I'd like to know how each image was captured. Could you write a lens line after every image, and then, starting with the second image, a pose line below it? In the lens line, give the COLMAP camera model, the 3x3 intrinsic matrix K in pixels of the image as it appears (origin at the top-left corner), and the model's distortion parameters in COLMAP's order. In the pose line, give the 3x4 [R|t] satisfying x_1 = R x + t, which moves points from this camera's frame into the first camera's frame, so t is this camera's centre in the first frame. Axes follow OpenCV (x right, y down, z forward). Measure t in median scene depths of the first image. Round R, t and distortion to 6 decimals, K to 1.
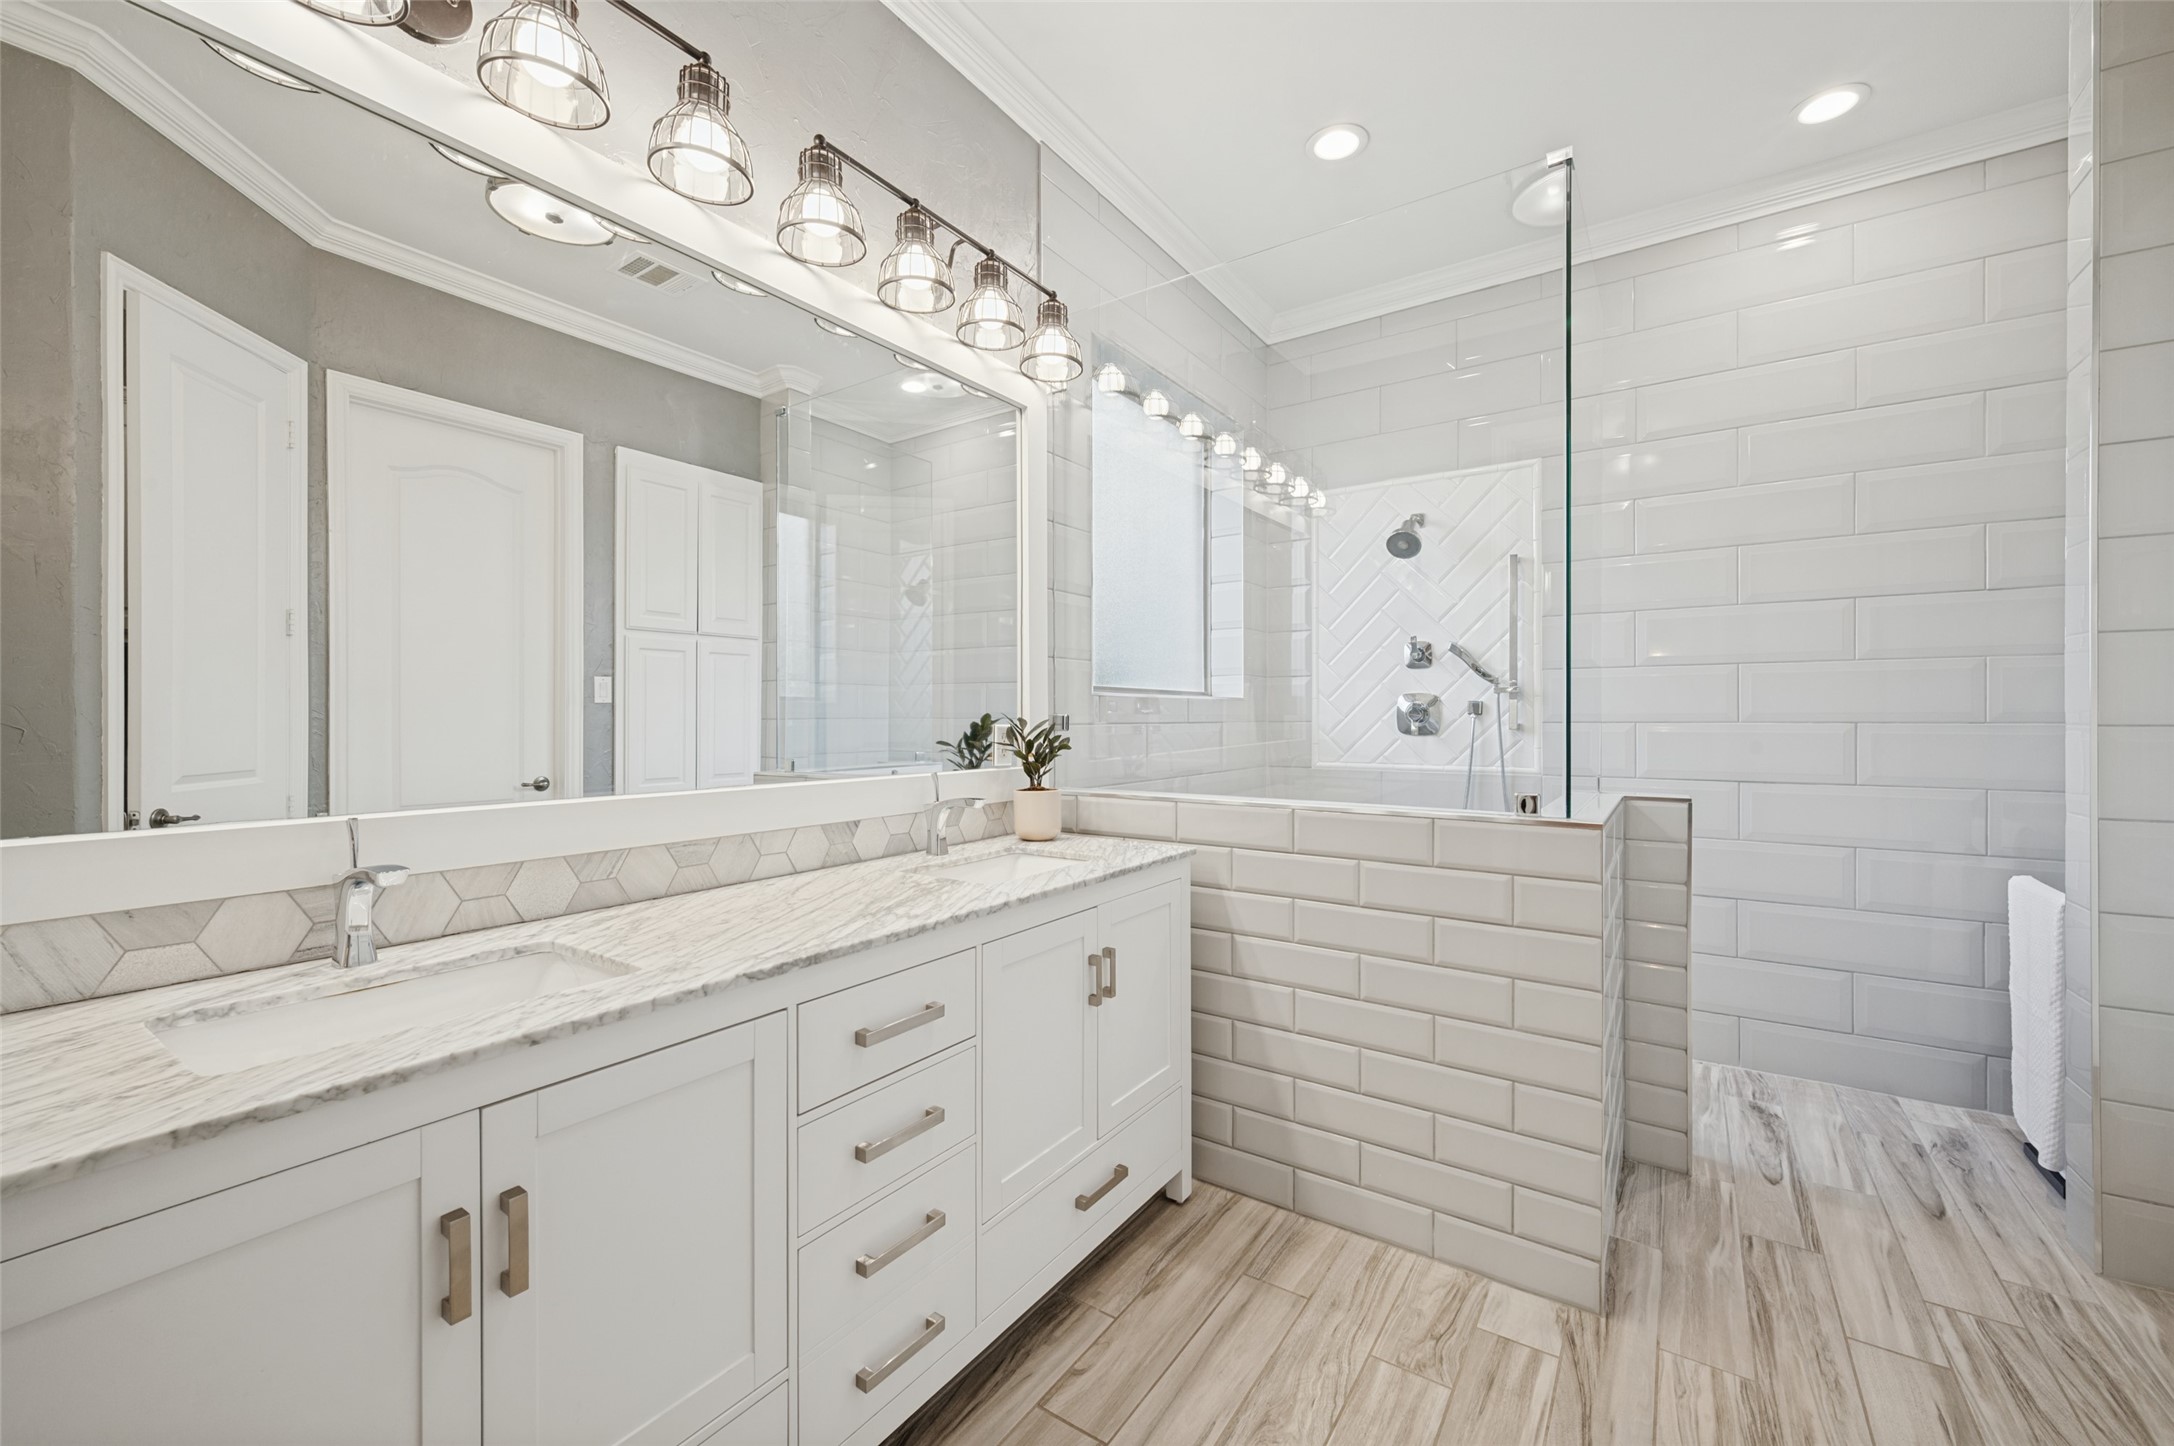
lens RADIAL K [[887.1, 0, 1085.7], [0, 887.1, 729.2], [0, 0, 1]] dist [-0.001306, -0.000013]
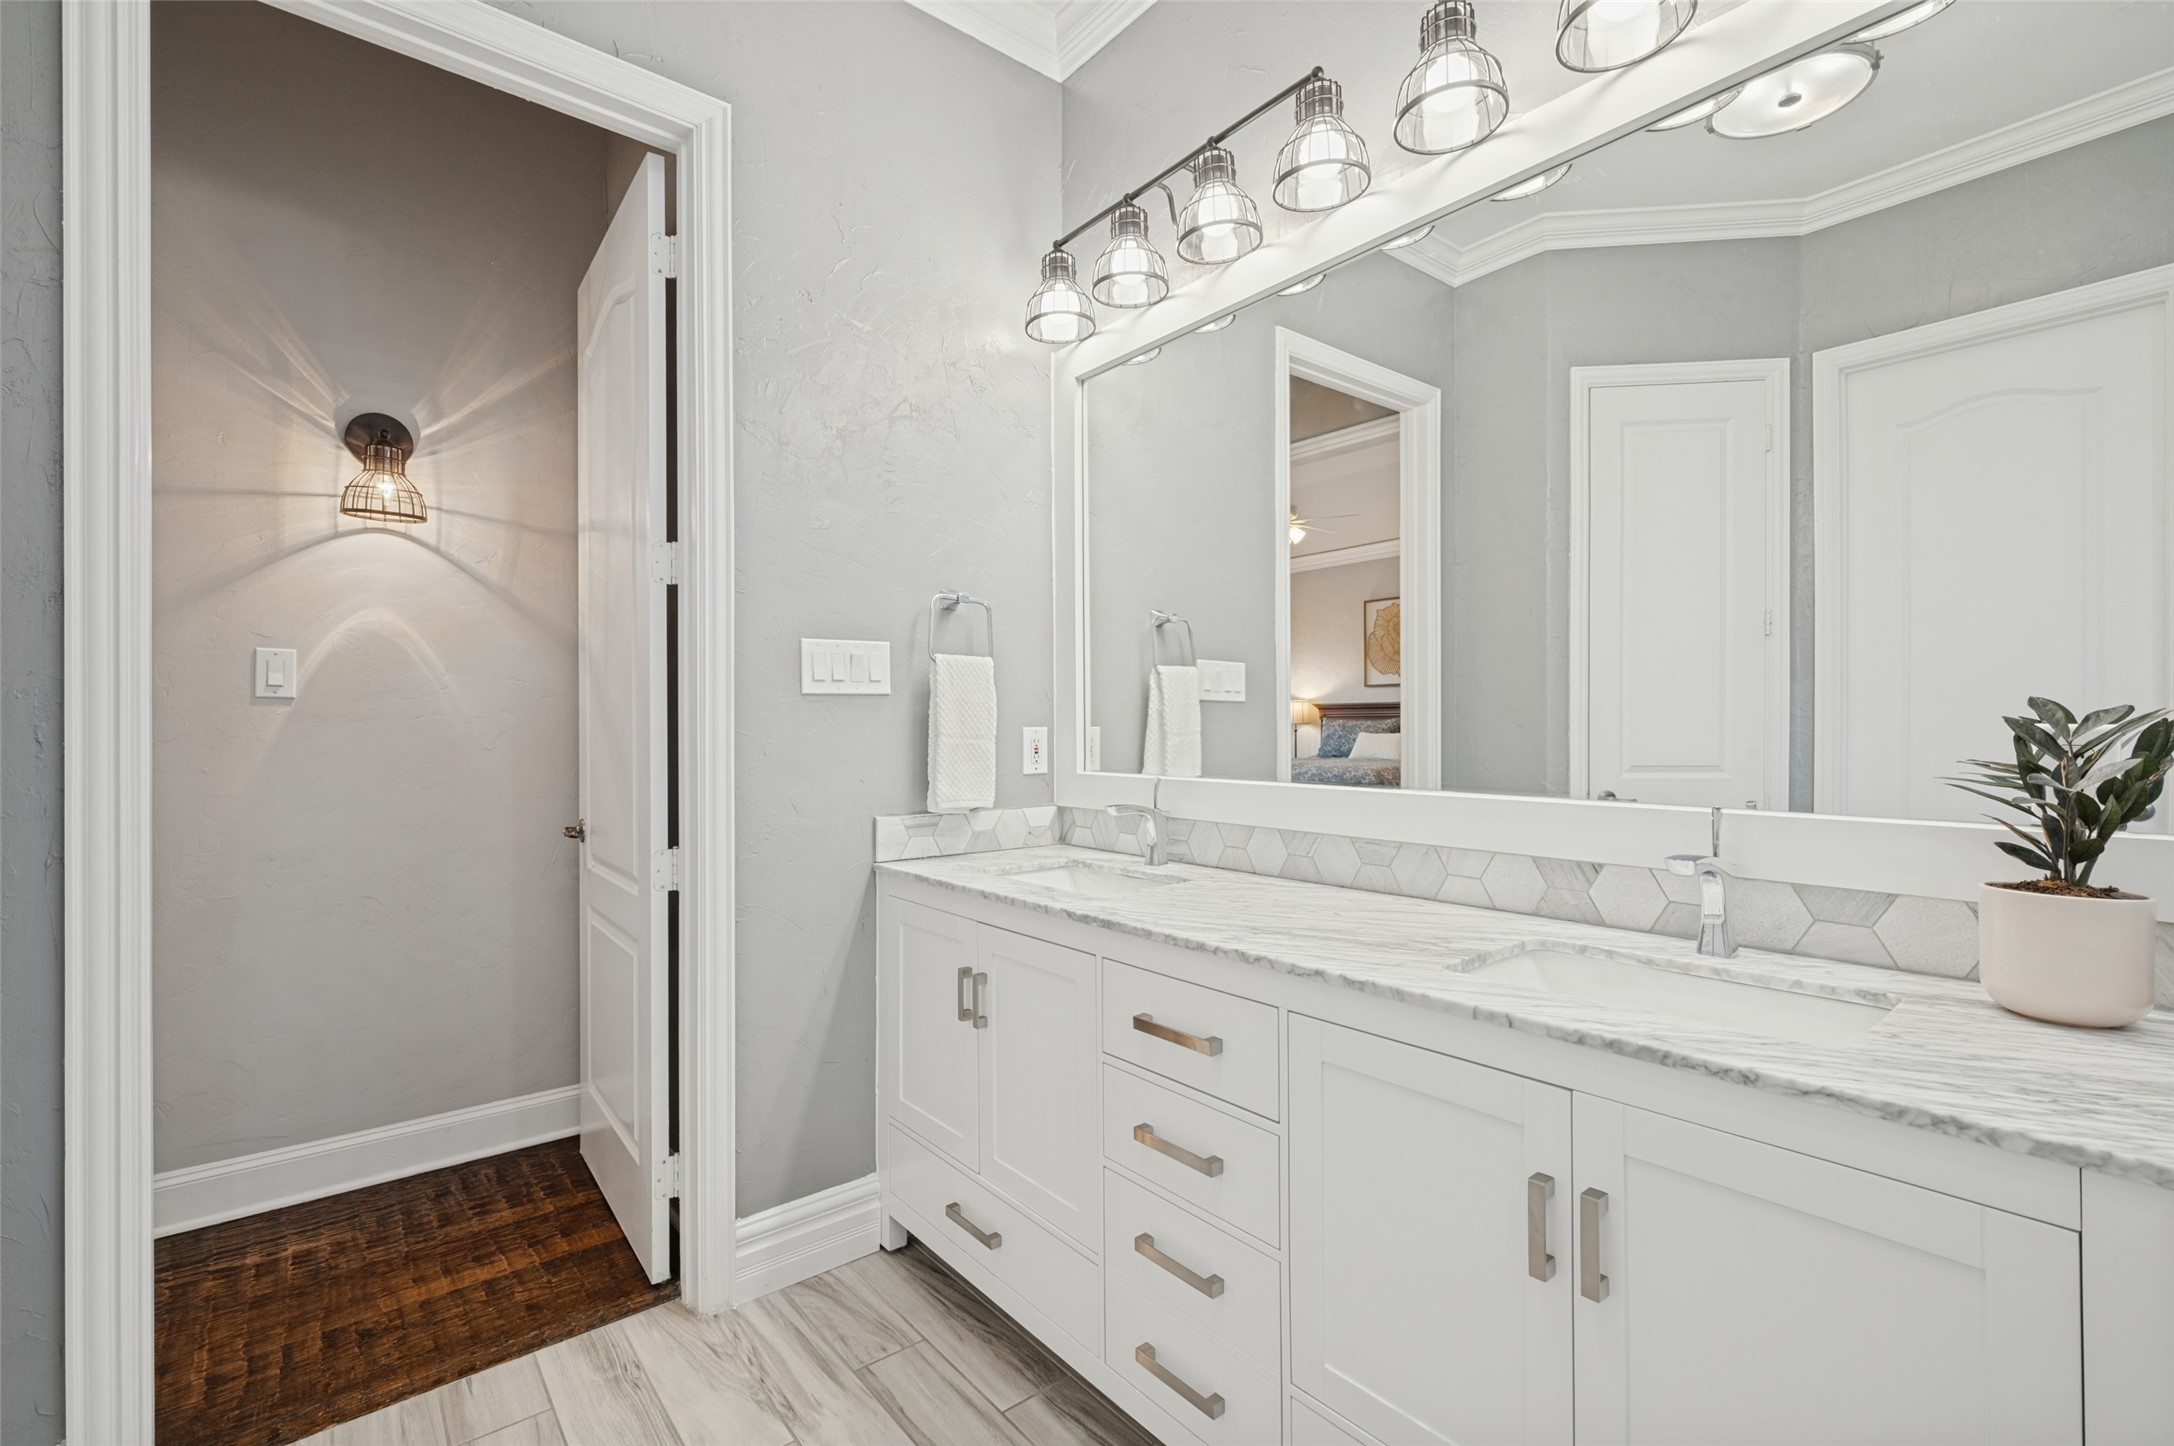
lens RADIAL K [[919.6, 0, 1091.3], [0, 919.6, 718.1], [0, 0, 1]] dist [0.012795, 0.000058]
pose [[-0.257037, 0.002425, -0.966399, 0.619506], [-0.005043, 0.999980, 0.003850, -0.010770], [0.966389, 0.005864, -0.257019, 0.923417]]
